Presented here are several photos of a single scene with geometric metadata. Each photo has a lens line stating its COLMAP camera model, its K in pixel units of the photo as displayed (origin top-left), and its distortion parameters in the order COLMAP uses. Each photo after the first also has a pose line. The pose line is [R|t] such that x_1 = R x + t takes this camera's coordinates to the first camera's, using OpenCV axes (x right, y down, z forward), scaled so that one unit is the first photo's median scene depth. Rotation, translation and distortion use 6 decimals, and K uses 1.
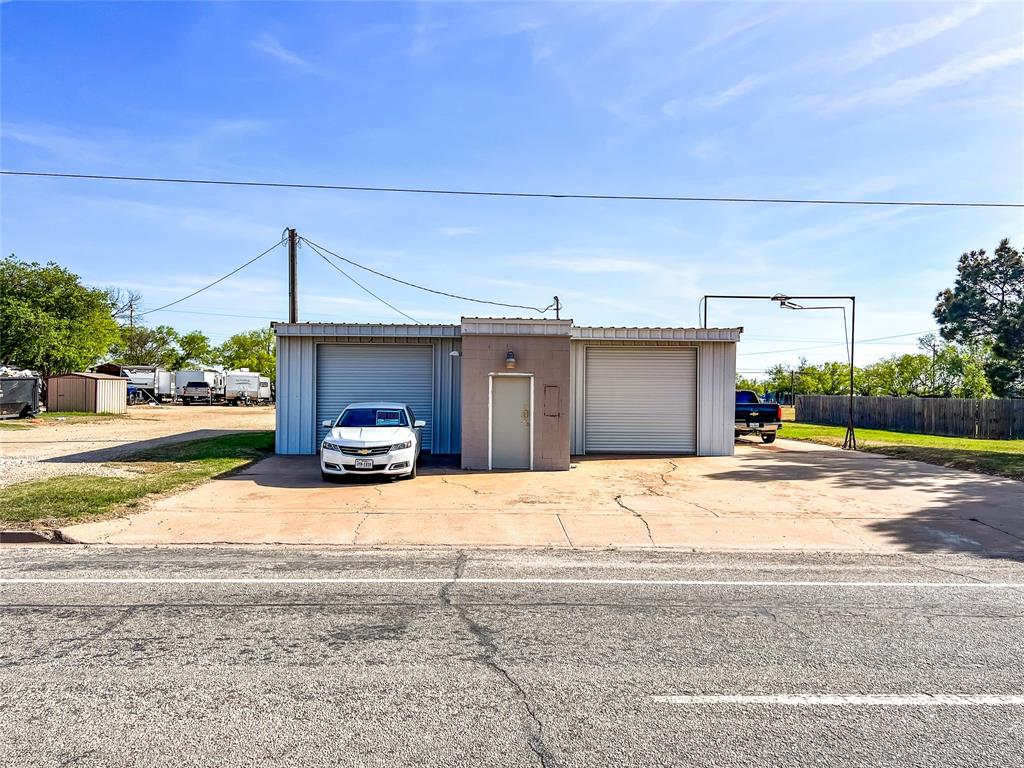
lens RADIAL K [[812.4, 0, 512.0], [0, 812.4, 384.0], [0, 0, 1]] dist [0.001023, -0.000652]
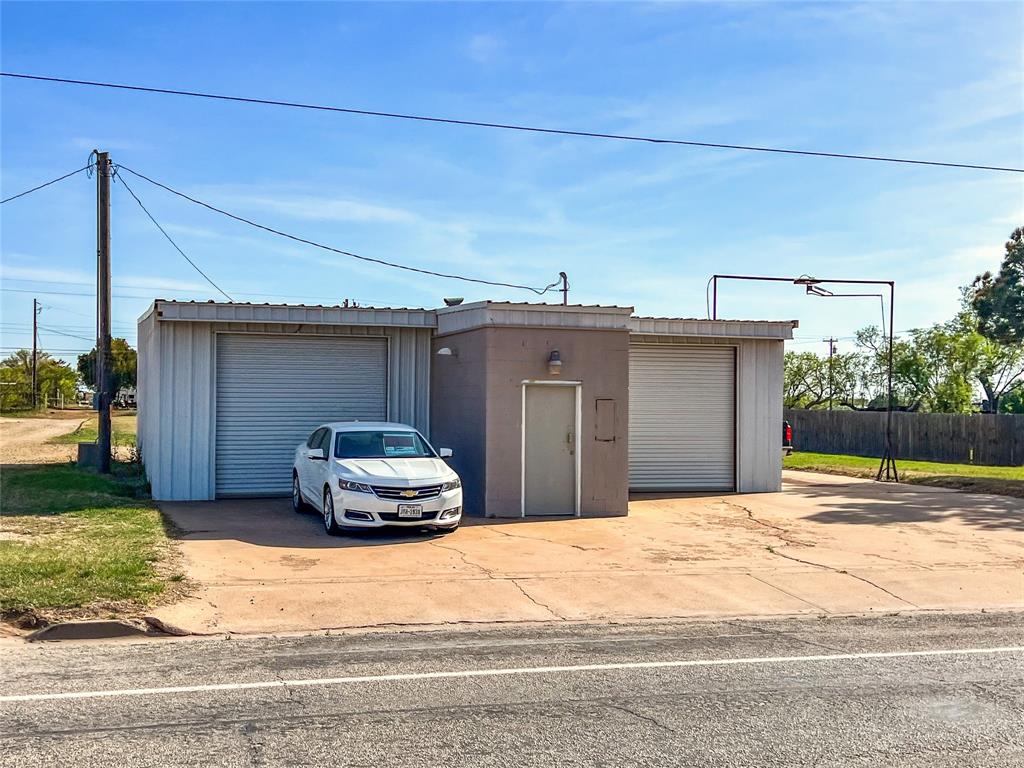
lens RADIAL K [[1216.0, 0, 512.0], [0, 1216.0, 384.0], [0, 0, 1]] dist [-0.162867, 1.161965]
pose [[0.969771, 0.005972, 0.243942, -0.284463], [-0.004985, 0.999977, -0.004665, -0.005213], [-0.243964, 0.003308, 0.969779, -0.025898]]
